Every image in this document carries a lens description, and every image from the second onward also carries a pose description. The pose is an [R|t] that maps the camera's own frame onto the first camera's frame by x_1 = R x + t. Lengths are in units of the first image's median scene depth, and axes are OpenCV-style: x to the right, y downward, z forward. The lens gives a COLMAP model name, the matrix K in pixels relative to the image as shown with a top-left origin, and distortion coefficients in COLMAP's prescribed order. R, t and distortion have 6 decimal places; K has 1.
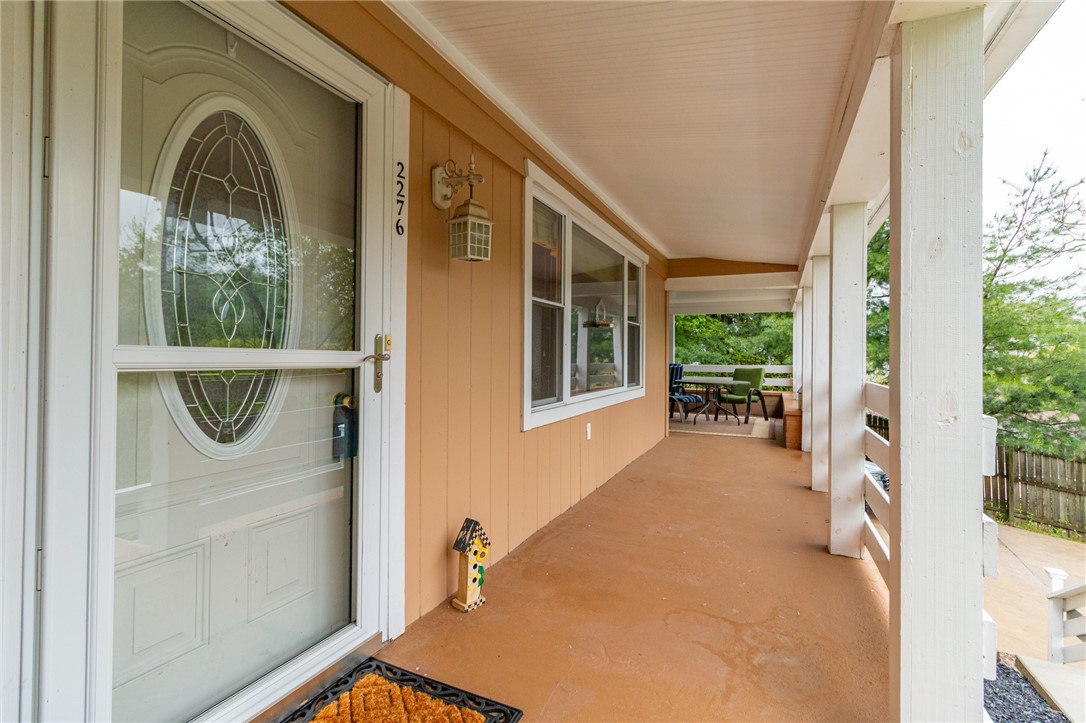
lens RADIAL K [[503.3, 0, 543.3], [0, 503.3, 354.3], [0, 0, 1]] dist [0.001694, 0.000425]
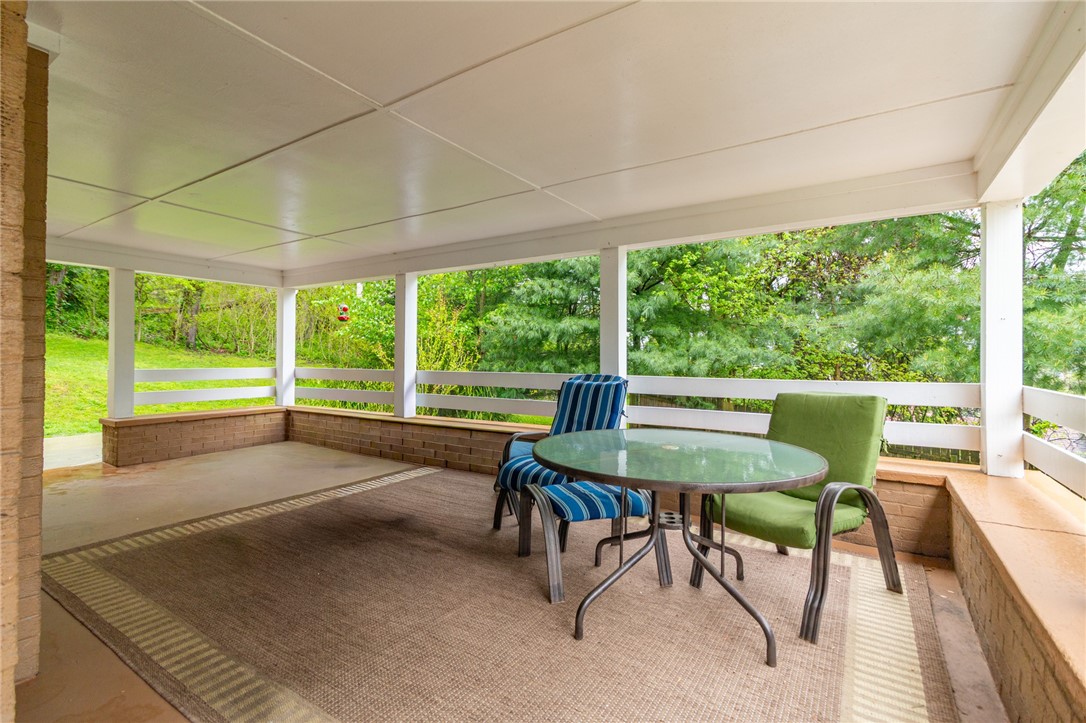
lens RADIAL K [[503.3, 0, 543.3], [0, 503.3, 354.3], [0, 0, 1]] dist [0.001694, 0.000425]
pose [[0.989997, -0.009081, -0.140797, 0.285390], [0.008495, 0.999953, -0.004768, 0.005895], [0.140833, 0.003524, 0.990027, 0.680227]]
